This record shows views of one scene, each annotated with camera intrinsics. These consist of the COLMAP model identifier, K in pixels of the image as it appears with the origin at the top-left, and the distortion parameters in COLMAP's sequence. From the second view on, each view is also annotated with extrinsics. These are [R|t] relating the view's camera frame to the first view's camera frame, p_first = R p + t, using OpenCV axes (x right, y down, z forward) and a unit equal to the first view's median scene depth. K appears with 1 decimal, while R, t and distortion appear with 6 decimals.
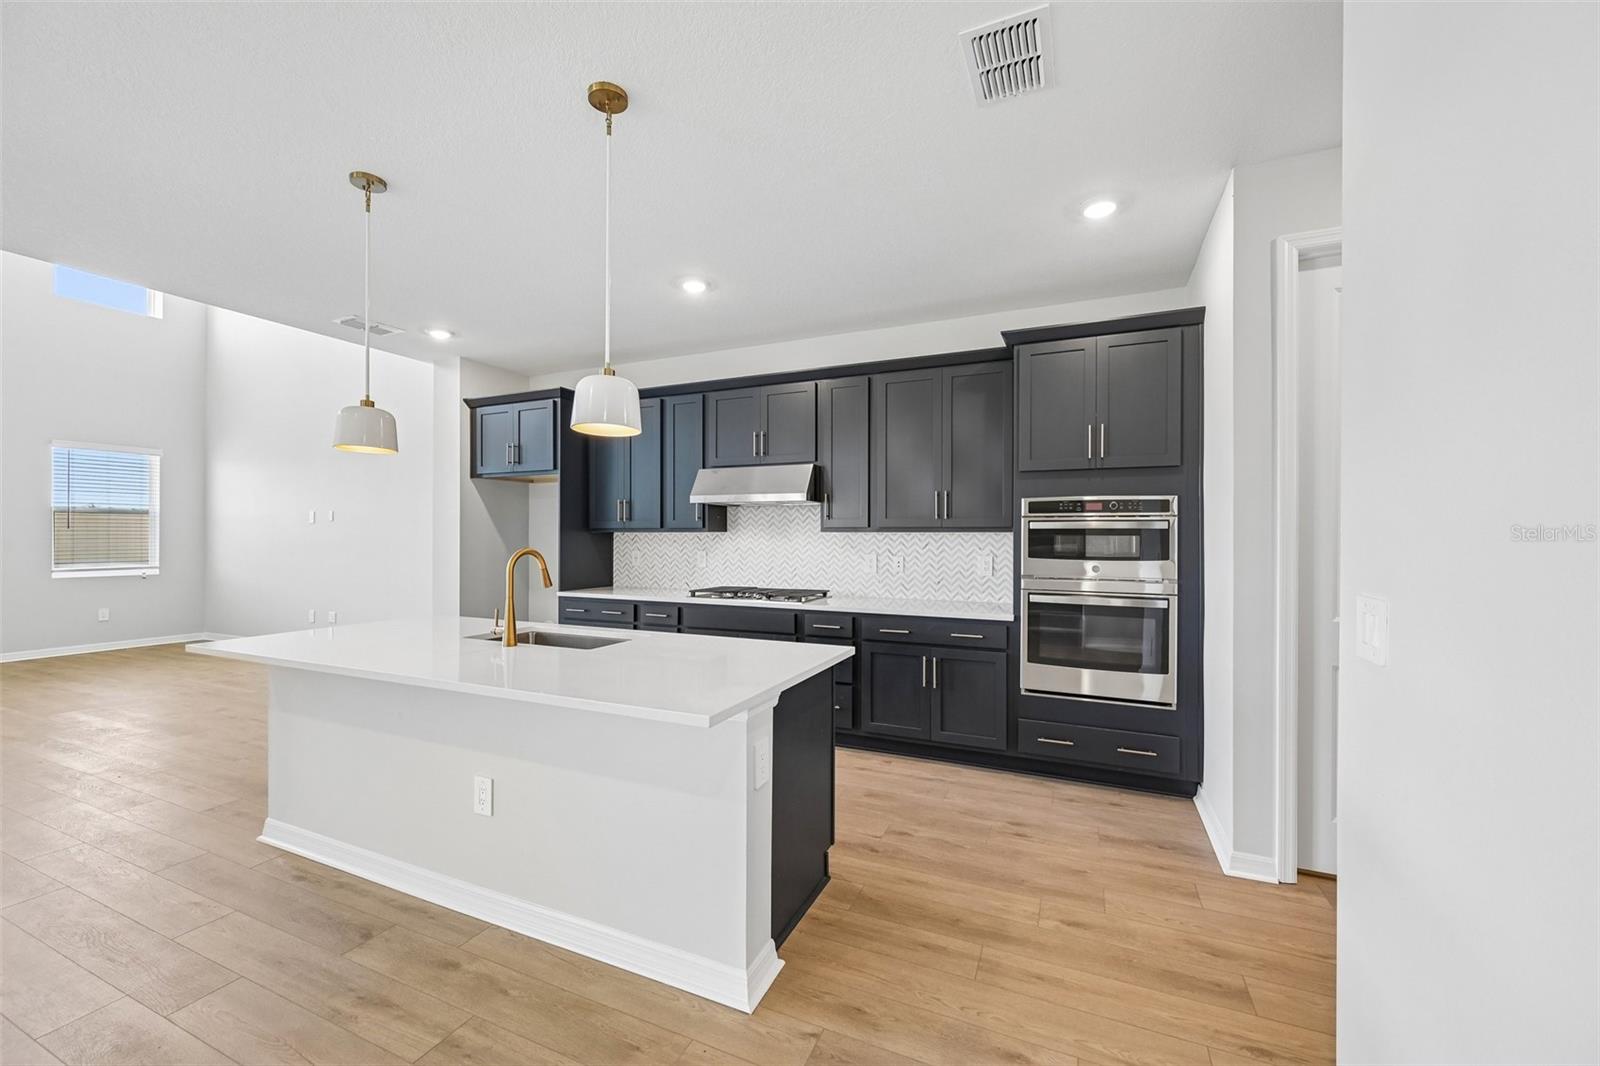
lens RADIAL K [[633.4, 0, 794.5], [0, 633.4, 530.7], [0, 0, 1]] dist [0.009028, 0.000048]
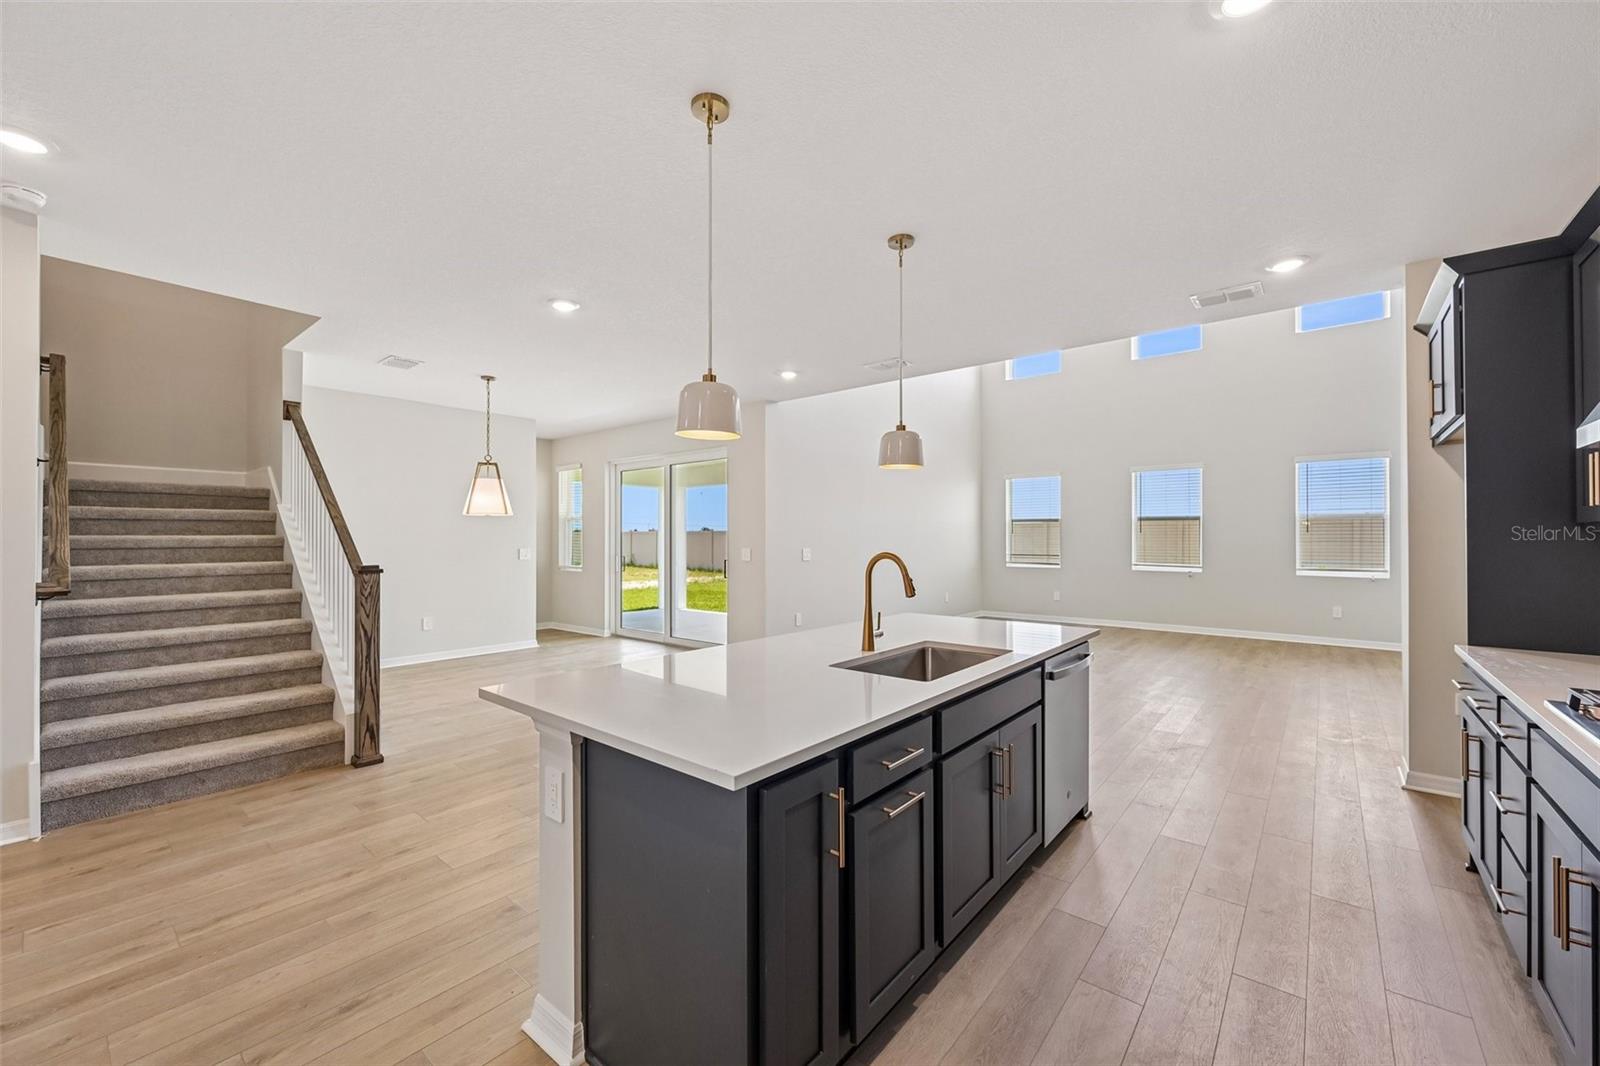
lens RADIAL K [[633.4, 0, 789.1], [0, 633.4, 532.8], [0, 0, 1]] dist [0.009028, 0.000048]
pose [[-0.252571, -0.008632, -0.967540, 0.311194], [0.006336, 0.999924, -0.010575, 0.005146], [0.967558, -0.008801, -0.252497, 0.633872]]
